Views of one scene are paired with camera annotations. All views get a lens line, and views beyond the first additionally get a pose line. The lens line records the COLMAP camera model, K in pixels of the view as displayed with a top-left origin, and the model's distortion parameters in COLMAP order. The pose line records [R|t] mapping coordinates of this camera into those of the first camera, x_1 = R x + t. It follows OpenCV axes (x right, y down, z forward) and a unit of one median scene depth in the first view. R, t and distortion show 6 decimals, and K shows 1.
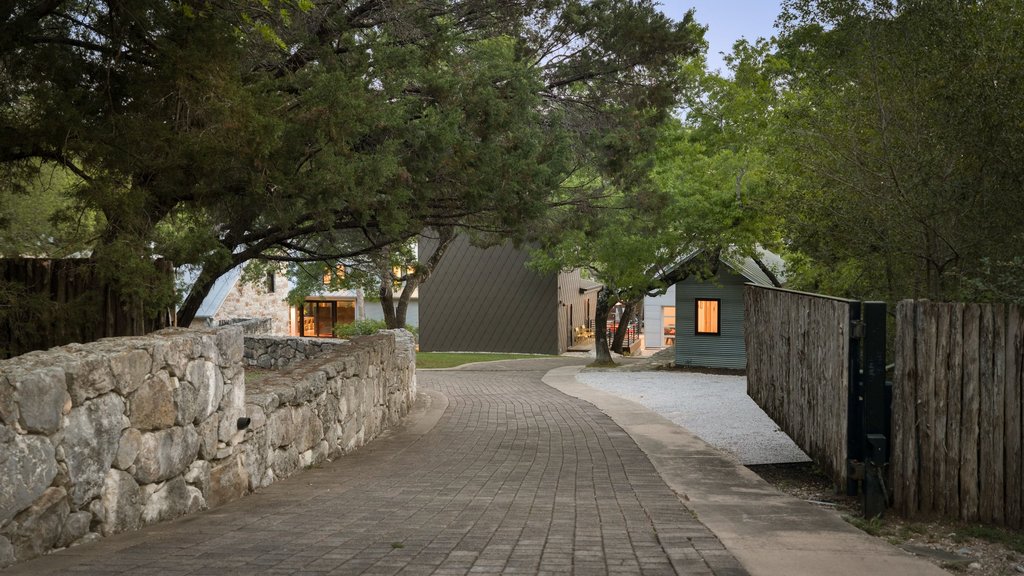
lens RADIAL K [[780.4, 0, 512.5], [0, 780.4, 287.0], [0, 0, 1]] dist [-0.004226, -0.000065]
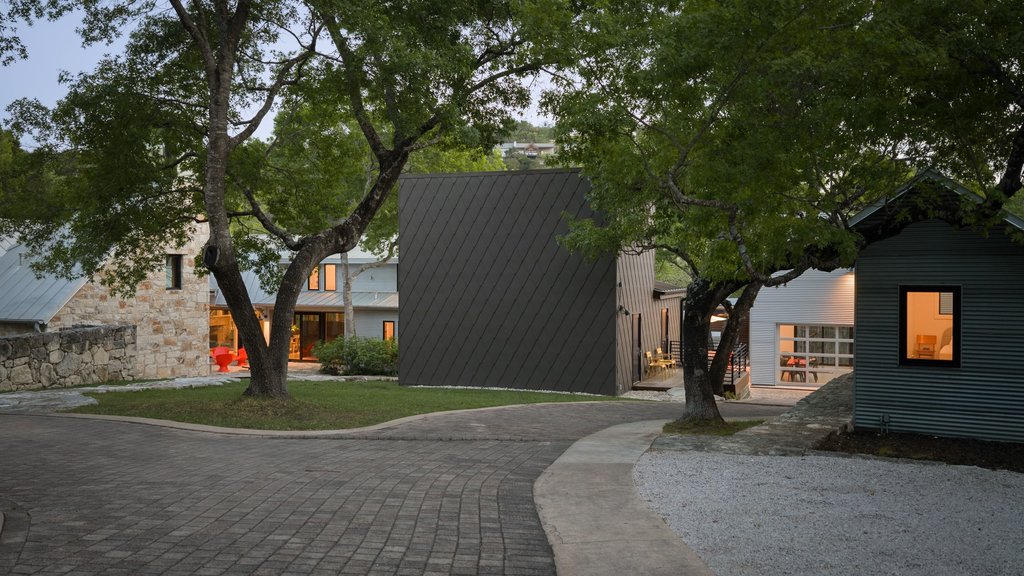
lens RADIAL K [[780.4, 0, 512.0], [0, 780.4, 287.7], [0, 0, 1]] dist [-0.004226, -0.000065]
pose [[0.995146, 0.009195, -0.097975, 0.035384], [-0.012835, 0.999248, -0.036584, 0.026017], [0.097564, 0.037664, 0.994516, 0.376589]]
